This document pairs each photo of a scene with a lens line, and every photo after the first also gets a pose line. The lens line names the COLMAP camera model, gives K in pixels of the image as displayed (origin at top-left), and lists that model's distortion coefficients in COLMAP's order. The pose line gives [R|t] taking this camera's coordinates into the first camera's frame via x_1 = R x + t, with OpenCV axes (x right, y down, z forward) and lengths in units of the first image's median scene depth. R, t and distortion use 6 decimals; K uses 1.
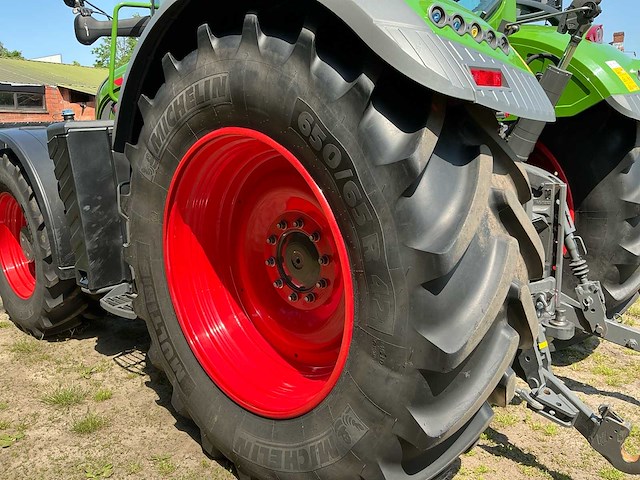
lens RADIAL K [[537.7, 0, 317.8], [0, 537.7, 244.5], [0, 0, 1]] dist [0.067030, -0.089345]
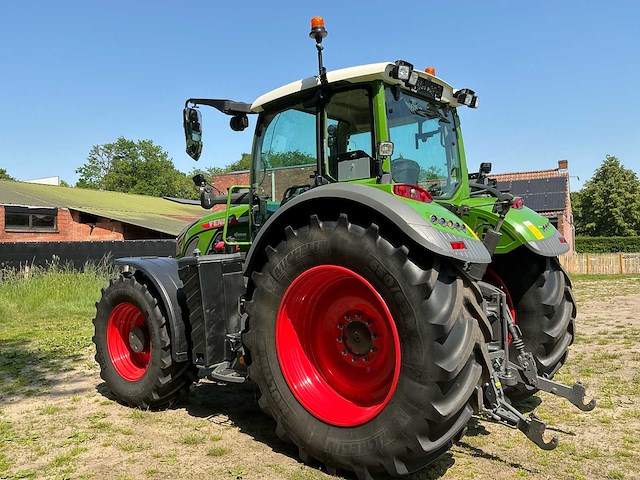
lens RADIAL K [[537.7, 0, 318.8], [0, 537.7, 238.3], [0, 0, 1]] dist [0.067030, -0.089345]
pose [[0.998564, -0.002232, 0.053527, -0.256897], [0.013616, 0.976895, -0.213284, 0.086375], [-0.051814, 0.213706, 0.975523, -0.780449]]
